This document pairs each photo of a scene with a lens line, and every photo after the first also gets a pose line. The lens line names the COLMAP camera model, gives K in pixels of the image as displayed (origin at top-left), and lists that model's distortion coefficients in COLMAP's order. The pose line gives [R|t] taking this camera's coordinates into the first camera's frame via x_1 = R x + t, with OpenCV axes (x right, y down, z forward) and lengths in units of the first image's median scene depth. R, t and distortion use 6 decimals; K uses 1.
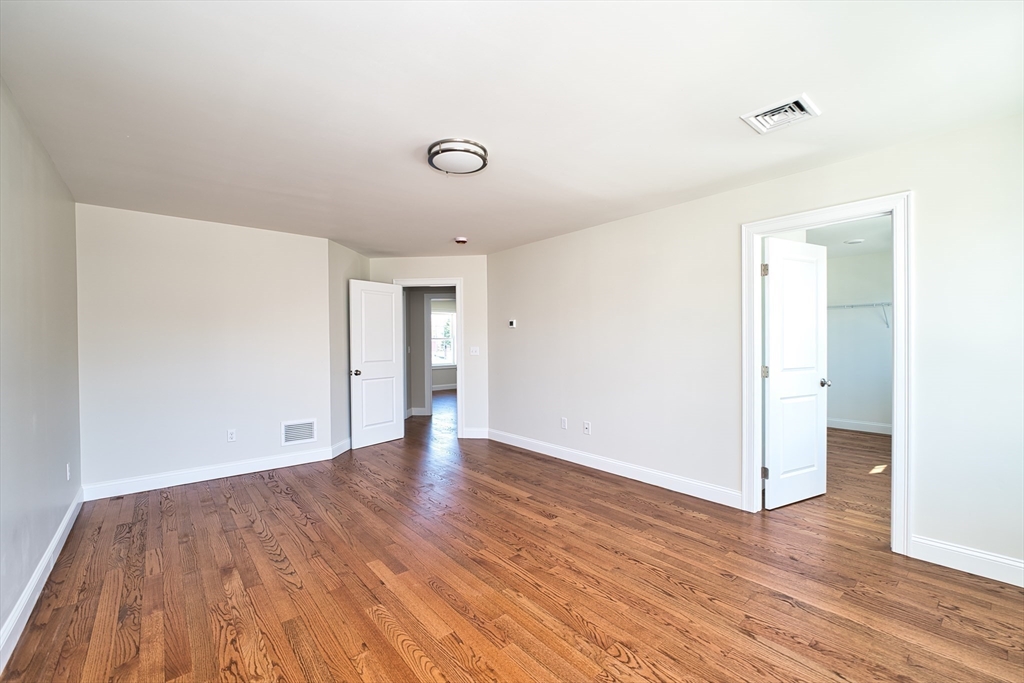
lens RADIAL K [[430.0, 0, 512.7], [0, 430.0, 343.5], [0, 0, 1]] dist [-0.004384, -0.000156]
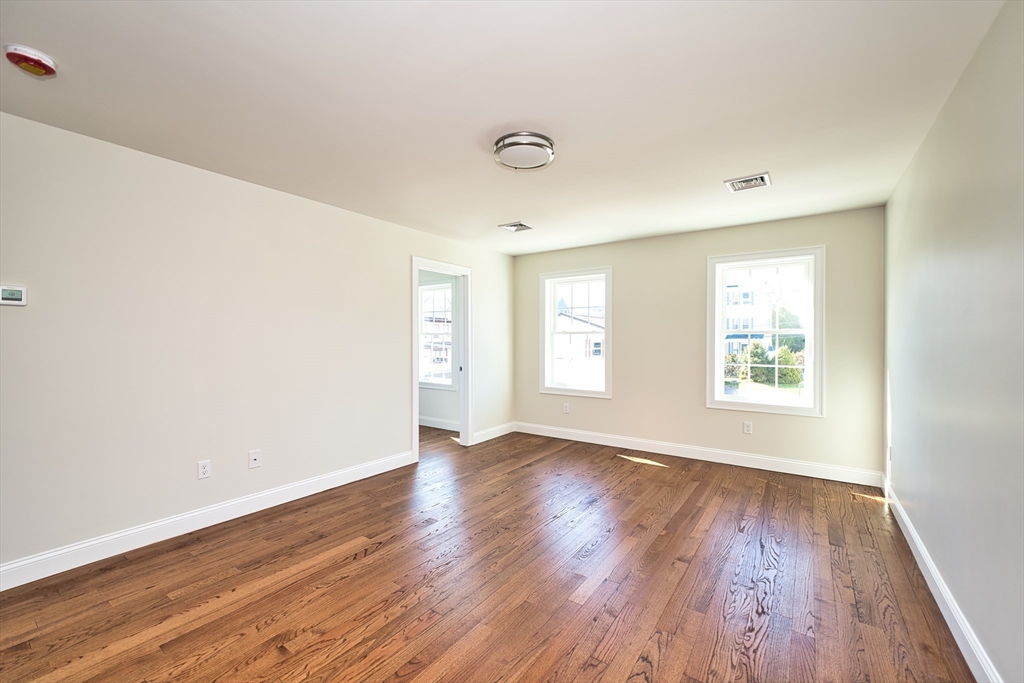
lens RADIAL K [[430.0, 0, 512.7], [0, 430.0, 343.5], [0, 0, 1]] dist [-0.004384, -0.000156]
pose [[-0.271547, 0.001579, 0.962424, -0.760645], [0.006085, 0.999981, 0.000077, 0.007704], [-0.962406, 0.005878, -0.271552, 0.934512]]
